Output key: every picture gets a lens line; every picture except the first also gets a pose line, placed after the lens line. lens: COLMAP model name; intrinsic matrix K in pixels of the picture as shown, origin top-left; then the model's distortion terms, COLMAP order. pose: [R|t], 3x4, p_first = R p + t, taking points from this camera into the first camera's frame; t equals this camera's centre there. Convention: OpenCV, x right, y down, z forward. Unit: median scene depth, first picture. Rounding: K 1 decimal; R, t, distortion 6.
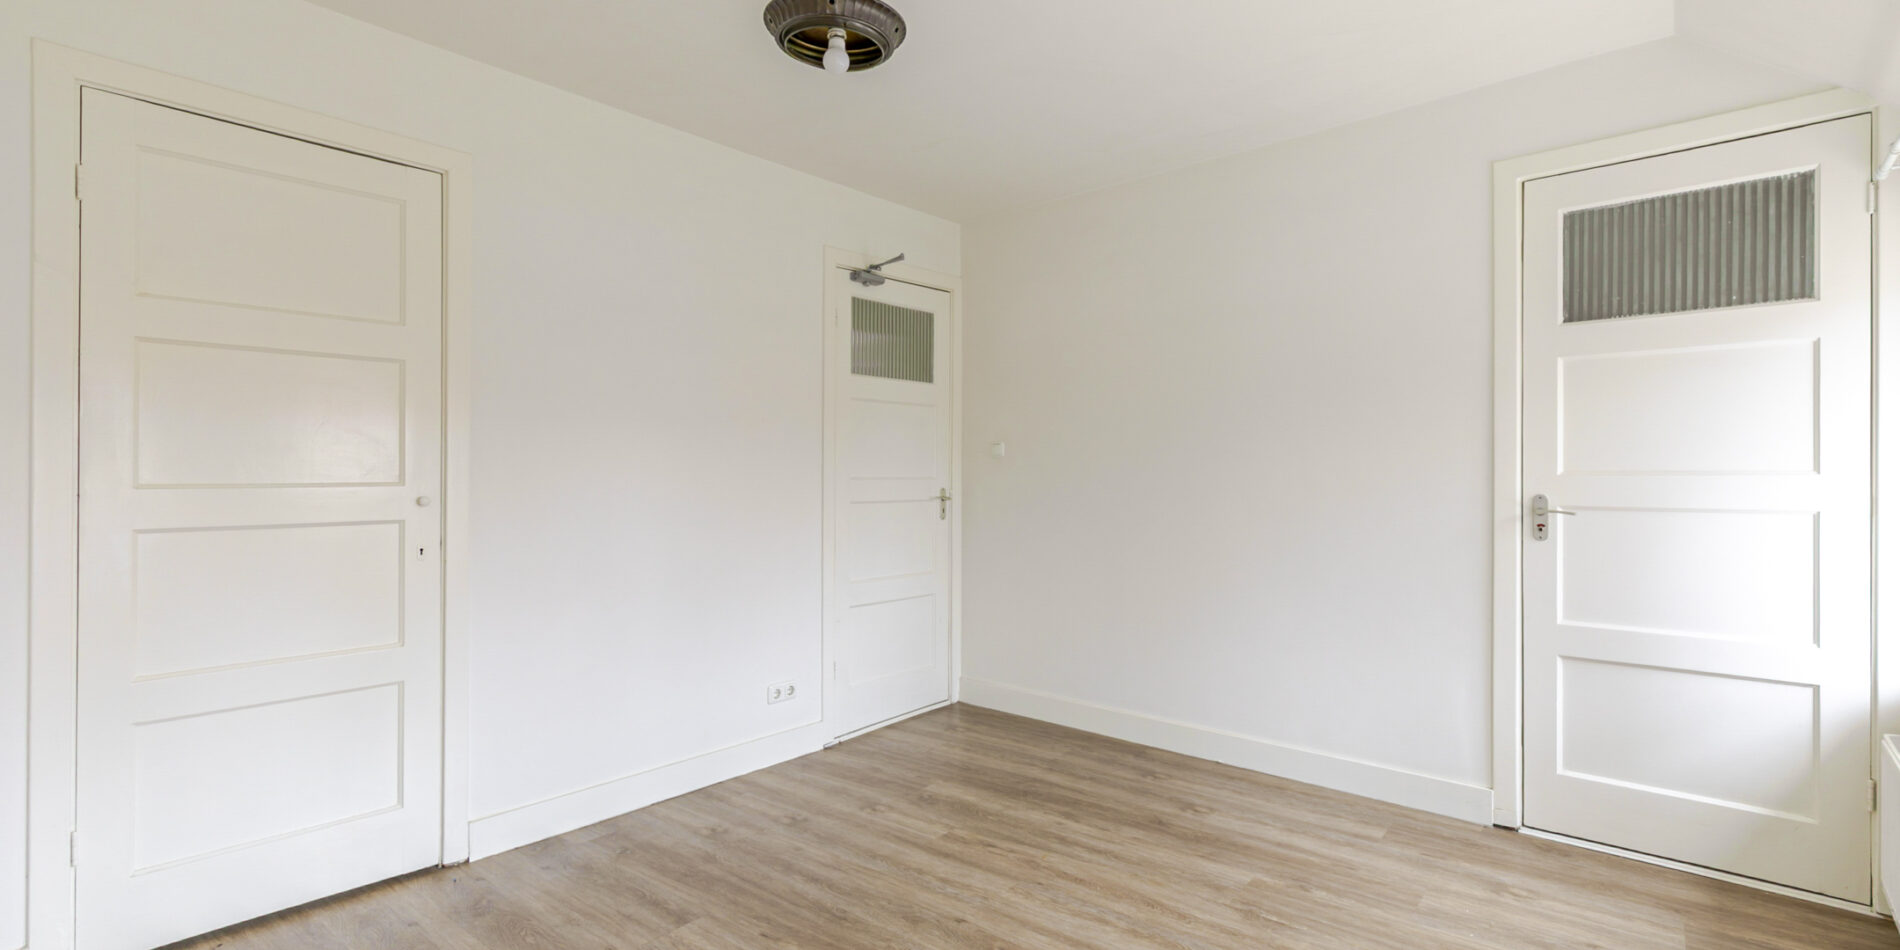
lens RADIAL K [[854.1, 0, 939.6], [0, 854.1, 459.0], [0, 0, 1]] dist [0.018941, -0.000158]
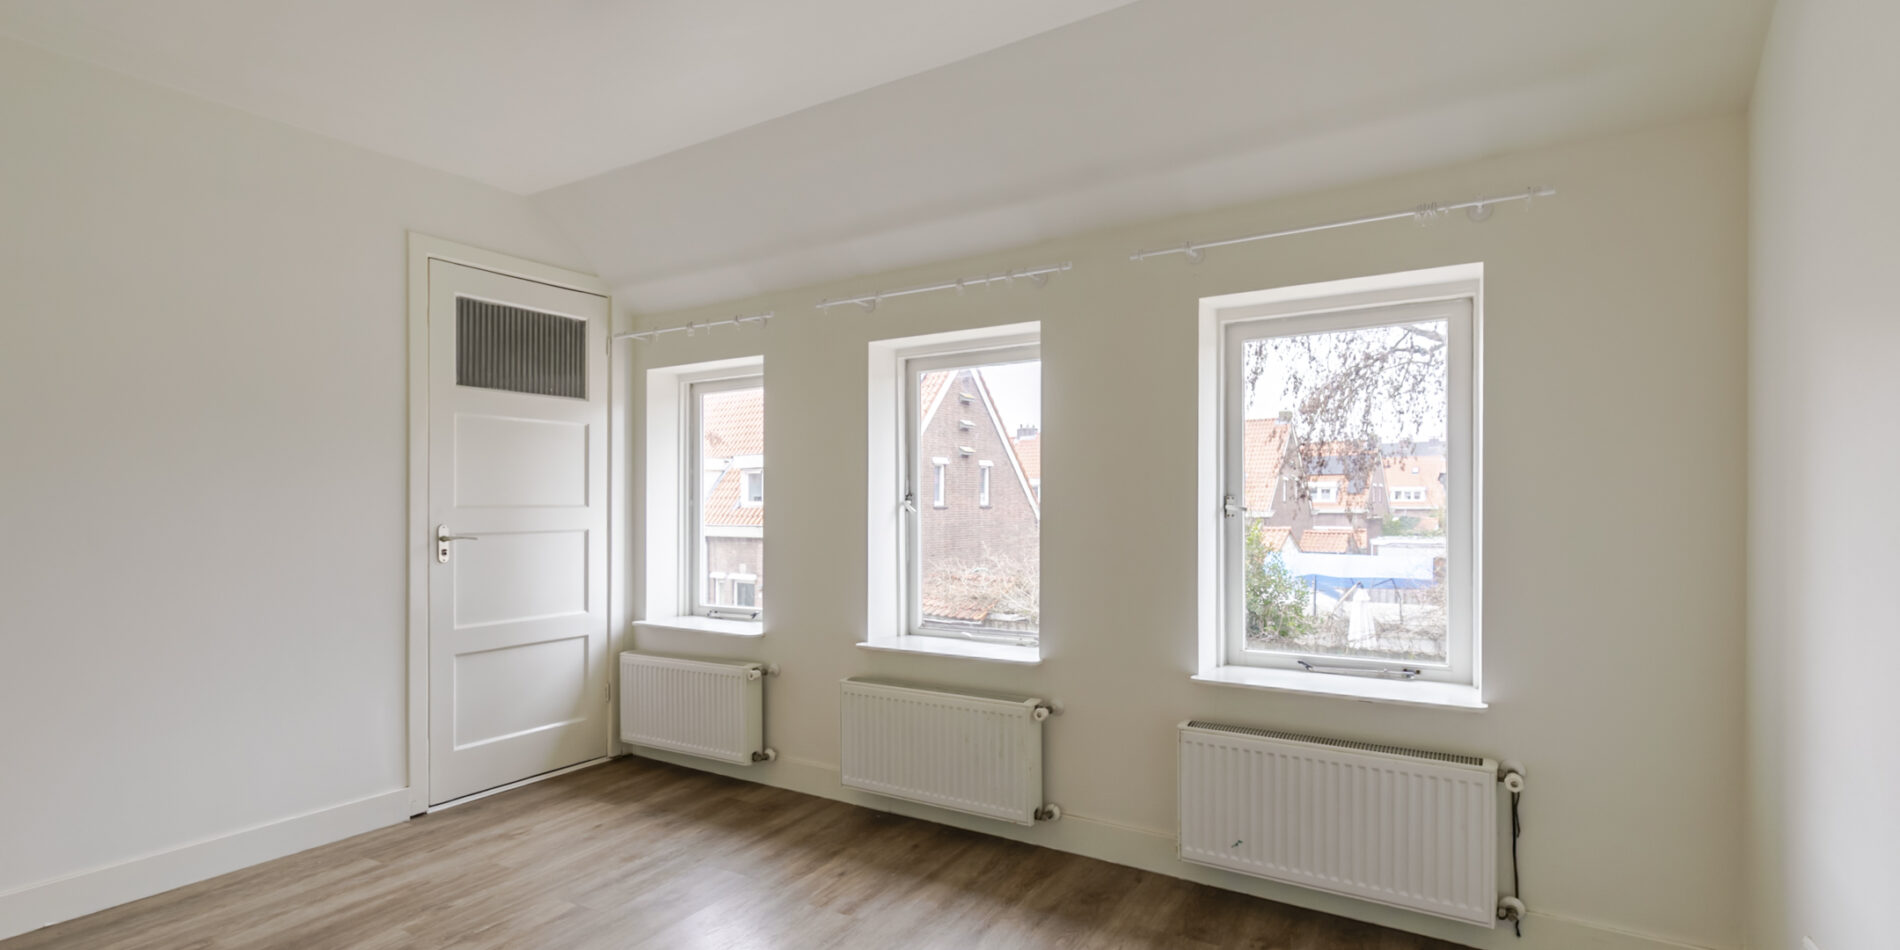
lens RADIAL K [[854.1, 0, 984.1], [0, 854.1, 490.1], [0, 0, 1]] dist [0.018941, -0.000158]
pose [[-0.176892, 0.017166, 0.984081, -0.648880], [-0.015304, 0.999679, -0.020189, 0.006351], [-0.984111, -0.018631, -0.176573, 0.495749]]
